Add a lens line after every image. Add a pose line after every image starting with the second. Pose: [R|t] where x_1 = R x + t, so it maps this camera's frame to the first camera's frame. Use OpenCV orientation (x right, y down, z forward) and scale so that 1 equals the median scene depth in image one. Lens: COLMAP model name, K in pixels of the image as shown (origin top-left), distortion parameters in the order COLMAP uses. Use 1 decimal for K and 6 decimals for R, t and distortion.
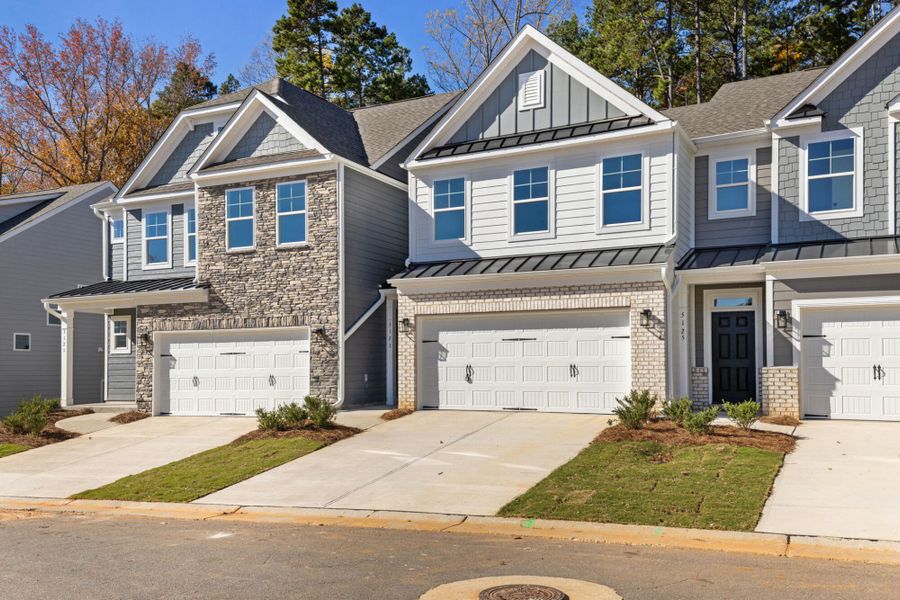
lens RADIAL K [[792.8, 0, 450.0], [0, 792.8, 323.1], [0, 0, 1]] dist [0.130256, -0.008868]
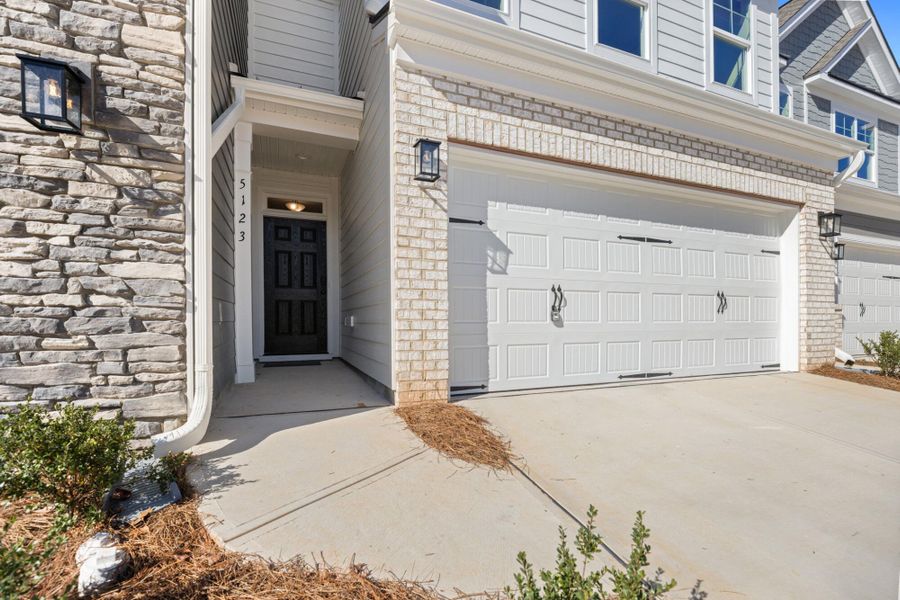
lens RADIAL K [[411.3, 0, 451.2], [0, 411.3, 317.8], [0, 0, 1]] dist [-0.003098, -0.000811]
pose [[0.641694, 0.004957, 0.766945, -0.181334], [-0.057621, 0.997465, 0.041763, 0.061767], [-0.764793, -0.070991, 0.640353, 0.853702]]
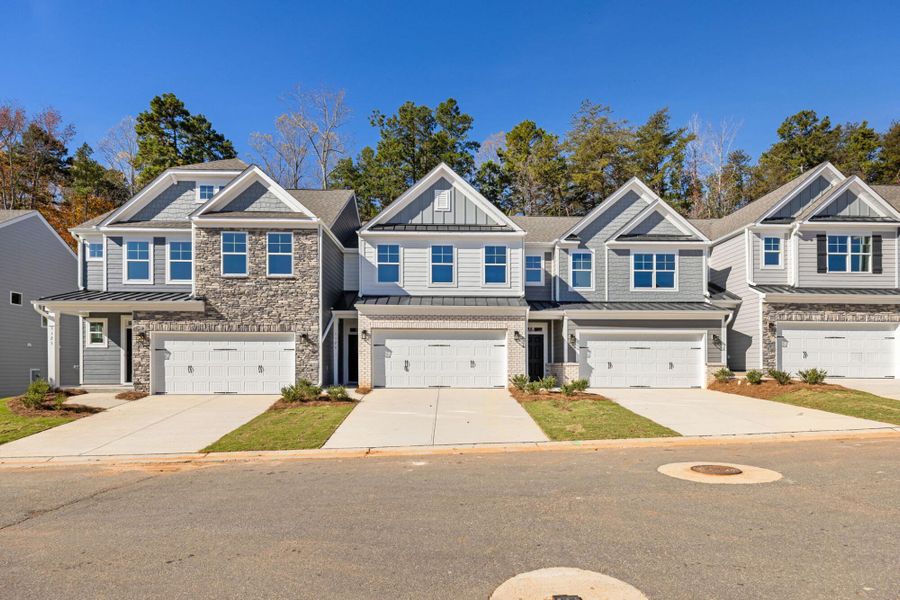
lens RADIAL K [[463.6, 0, 451.7], [0, 463.6, 351.9], [0, 0, 1]] dist [0.000817, -0.001028]
pose [[0.876914, 0.023810, 0.480058, -0.337592], [-0.034676, 0.999304, 0.013778, 0.018789], [-0.479396, -0.028728, 0.877129, 0.109308]]
